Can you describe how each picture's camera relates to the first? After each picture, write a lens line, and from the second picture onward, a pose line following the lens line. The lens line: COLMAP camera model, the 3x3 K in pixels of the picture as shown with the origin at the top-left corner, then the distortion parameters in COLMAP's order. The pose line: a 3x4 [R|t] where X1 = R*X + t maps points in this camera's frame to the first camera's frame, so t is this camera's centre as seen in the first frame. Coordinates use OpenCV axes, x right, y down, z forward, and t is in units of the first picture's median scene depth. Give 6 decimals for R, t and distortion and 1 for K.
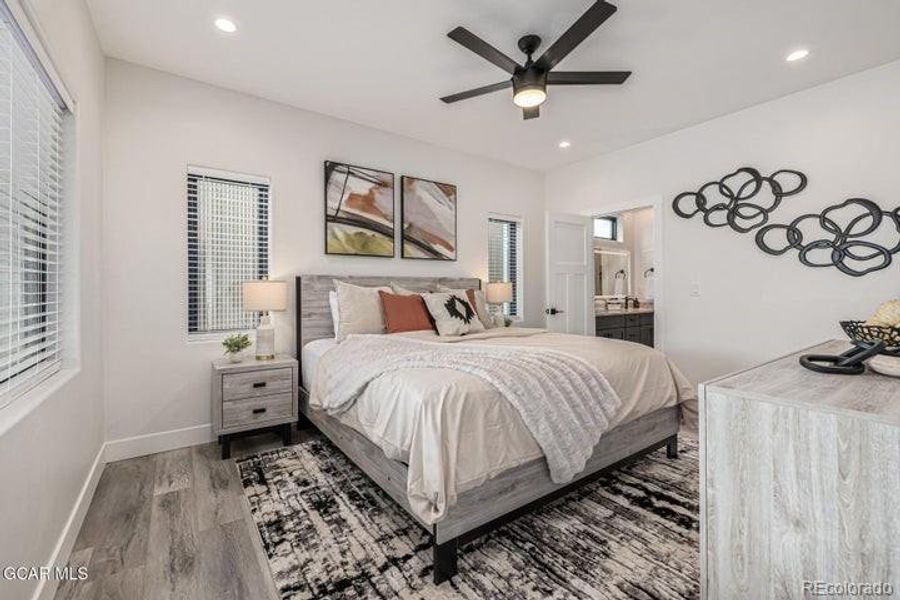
lens RADIAL K [[377.4, 0, 444.0], [0, 377.4, 297.5], [0, 0, 1]] dist [-0.002069, -0.000276]
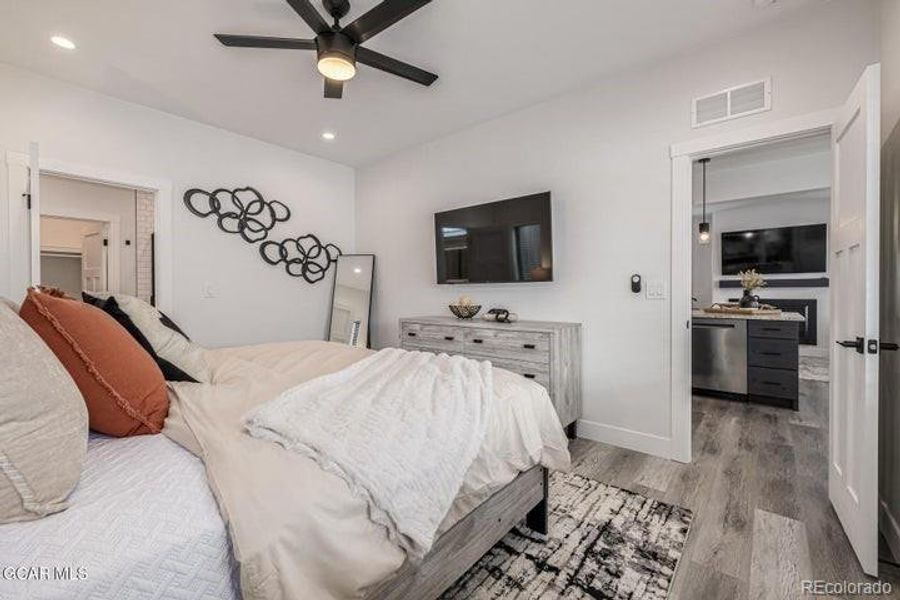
lens RADIAL K [[377.4, 0, 448.4], [0, 377.4, 292.7], [0, 0, 1]] dist [-0.002069, -0.000276]
pose [[-0.248909, 0.004010, 0.968519, -0.532350], [0.018256, 0.999833, 0.000553, -0.007591], [-0.968355, 0.017819, -0.248941, 0.760586]]
